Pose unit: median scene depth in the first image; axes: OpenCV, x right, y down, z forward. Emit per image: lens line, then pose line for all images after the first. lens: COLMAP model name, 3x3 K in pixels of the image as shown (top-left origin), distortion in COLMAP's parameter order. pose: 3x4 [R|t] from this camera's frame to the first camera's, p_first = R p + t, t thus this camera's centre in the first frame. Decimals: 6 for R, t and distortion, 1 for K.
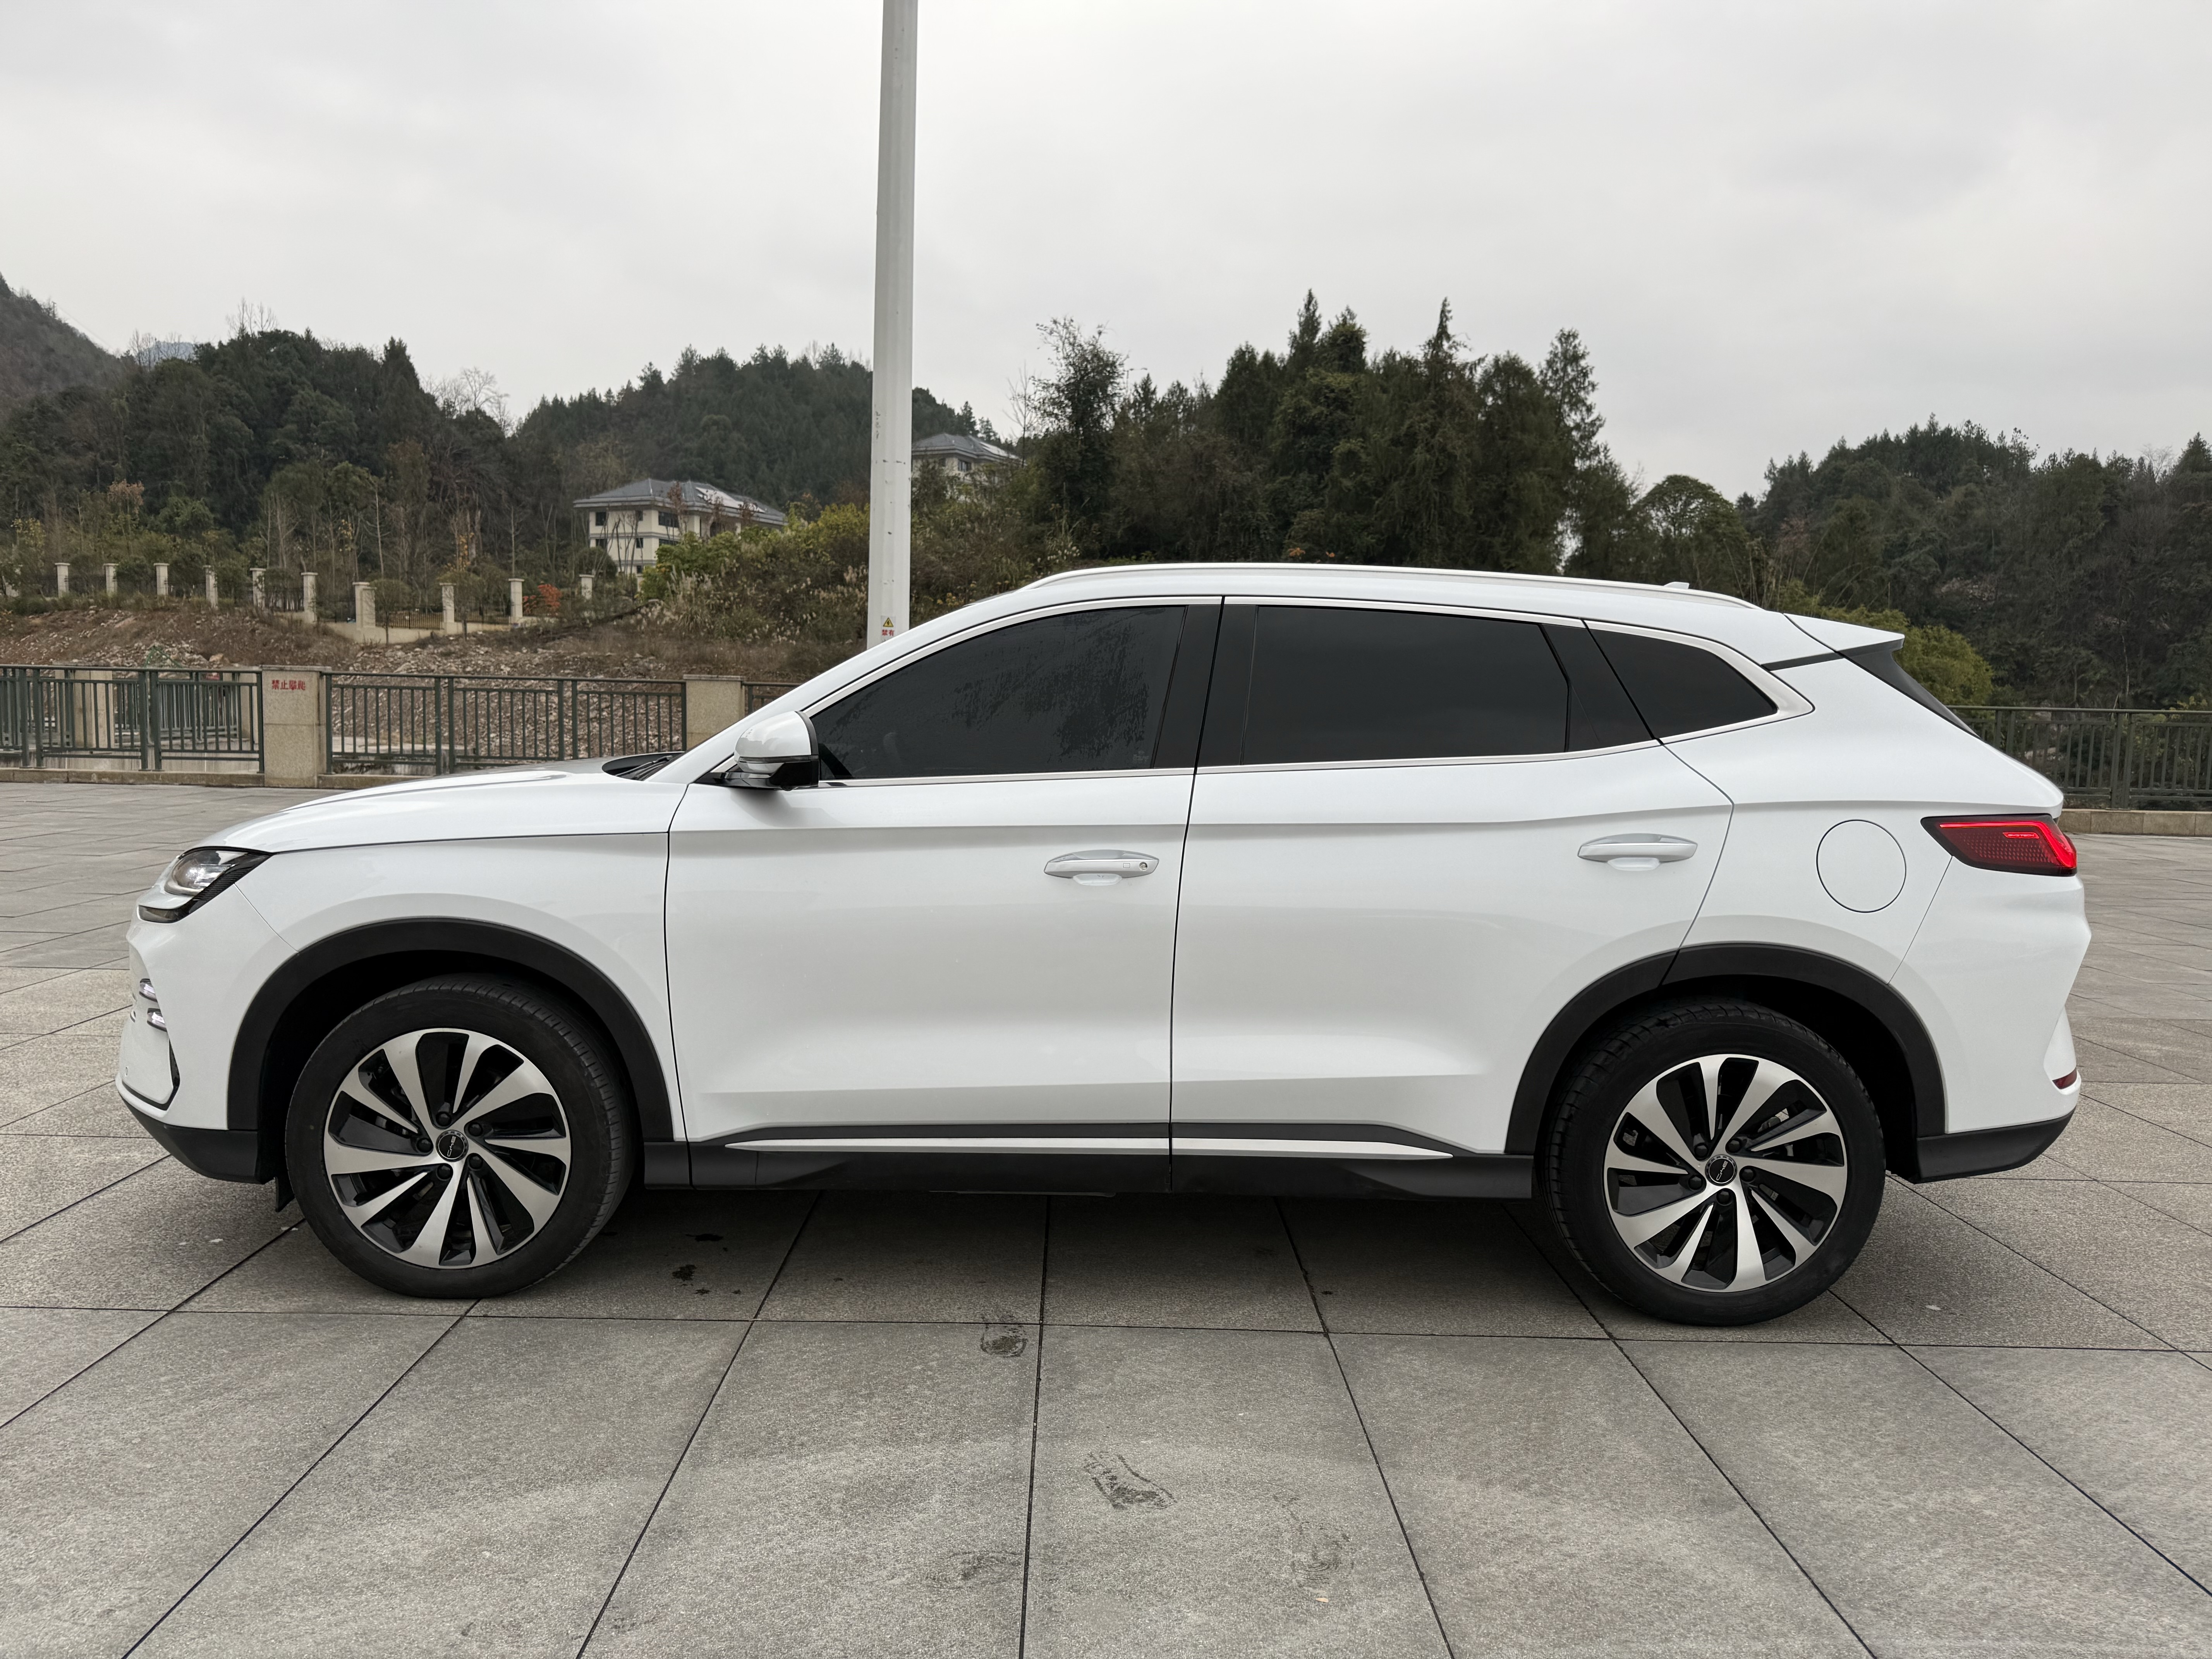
lens RADIAL K [[1567.0, 0, 1106.0], [0, 1567.0, 829.5], [0, 0, 1]] dist [0.003202, 0.002613]
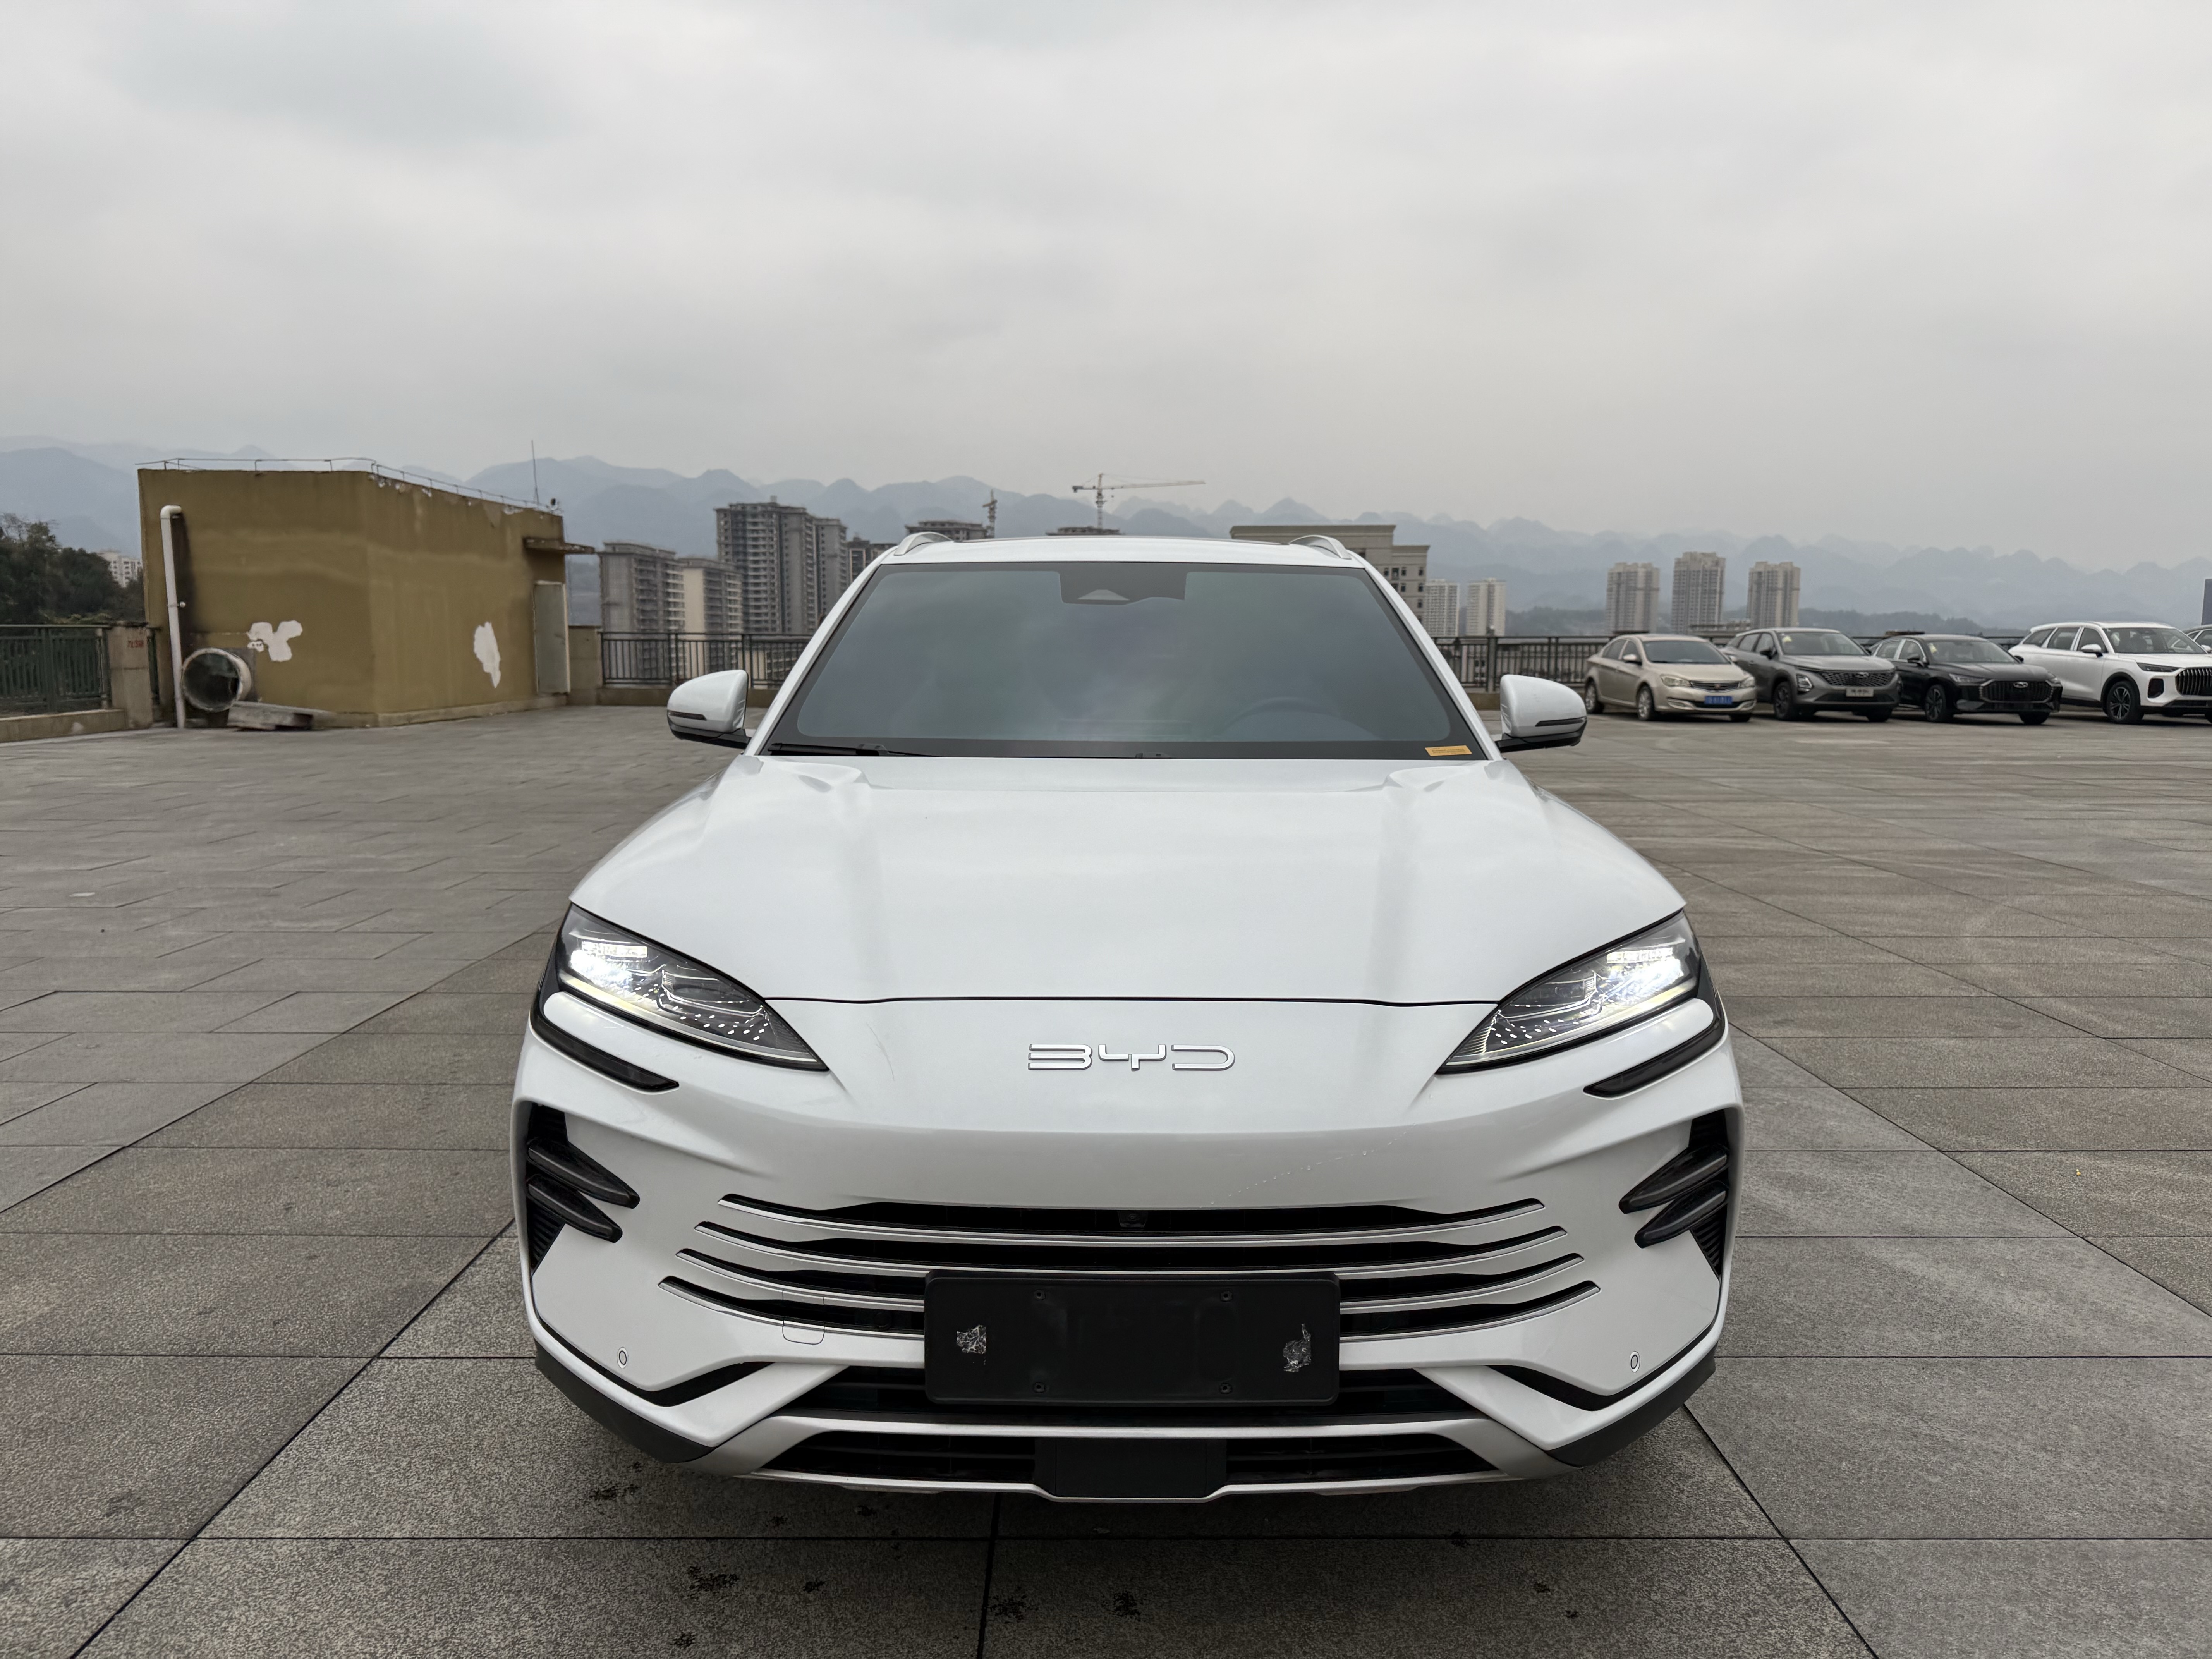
lens RADIAL K [[1555.2, 0, 1120.6], [0, 1555.2, 823.1], [0, 0, 1]] dist [0.004693, -0.008516]
pose [[0.004637, -0.141193, 0.989971, -0.778844], [0.077814, 0.987031, 0.140410, -0.089504], [-0.996957, 0.076383, 0.015564, 0.783523]]
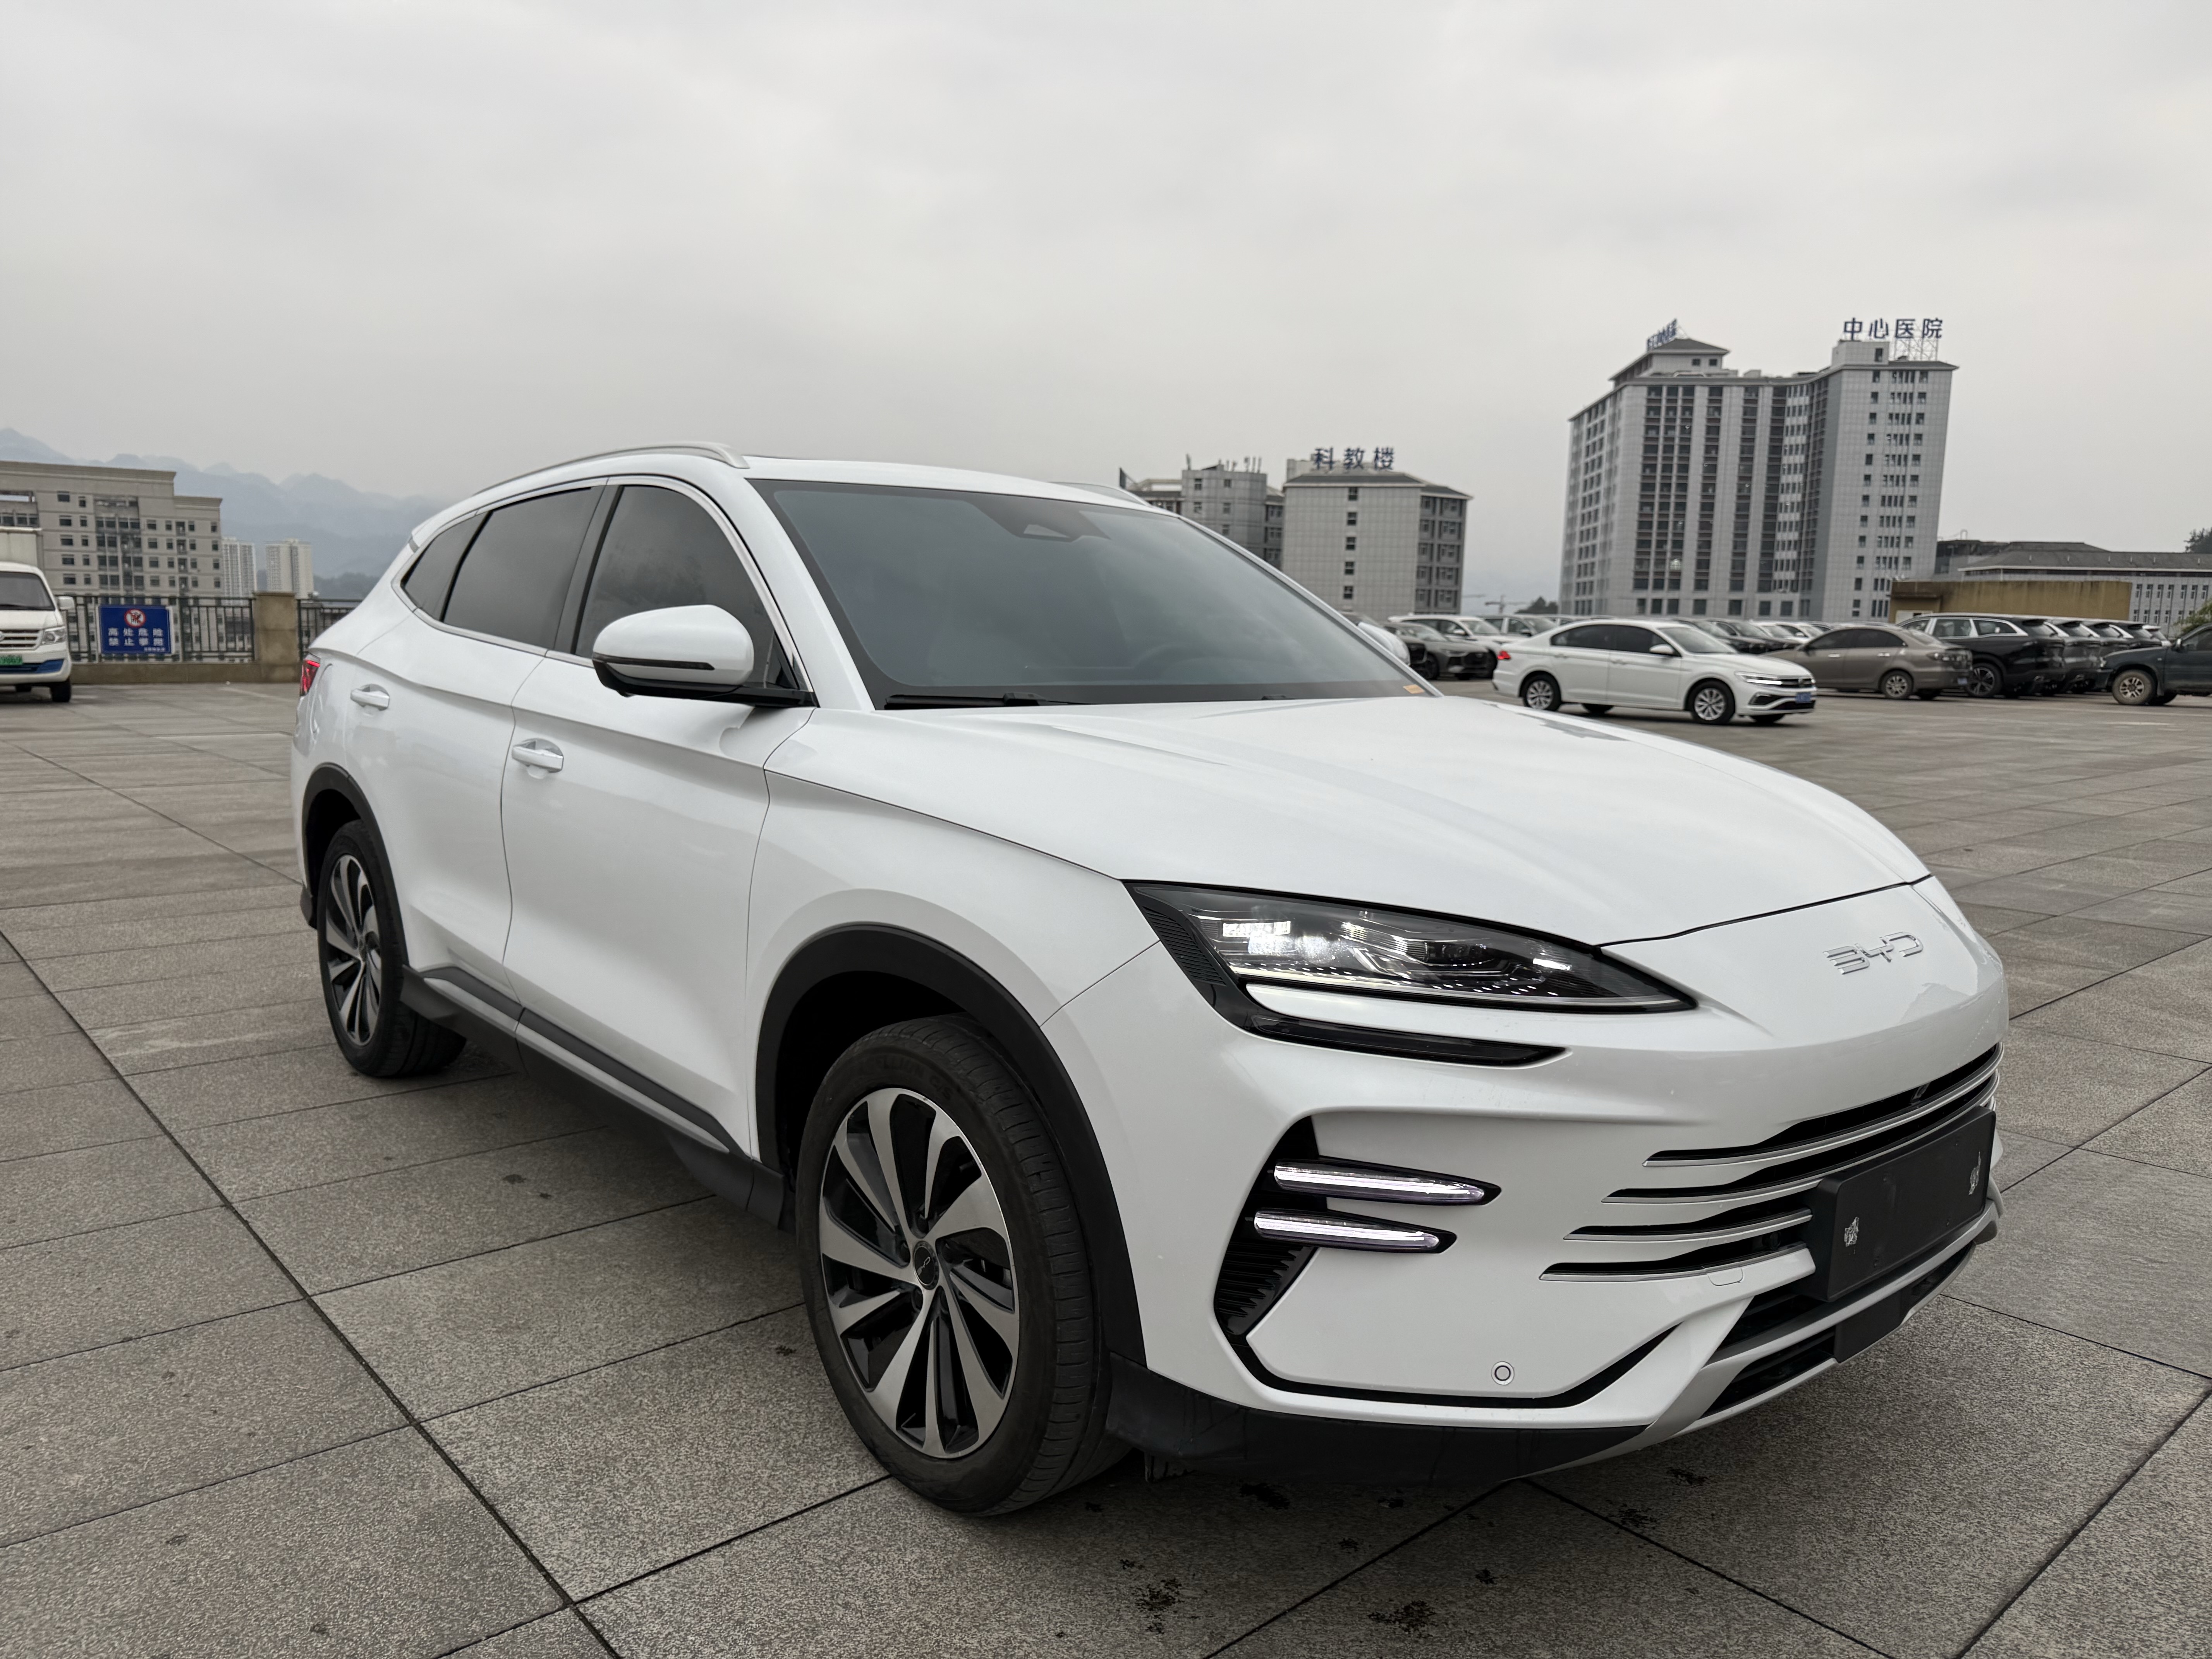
lens RADIAL K [[1569.8, 0, 1106.0], [0, 1569.8, 829.5], [0, 0, 1]] dist [0.026088, -0.044582]
pose [[-0.642555, -0.134565, 0.754331, -0.606267], [0.029786, 0.979328, 0.200074, -0.101201], [-0.765661, 0.151027, -0.625264, 1.179847]]
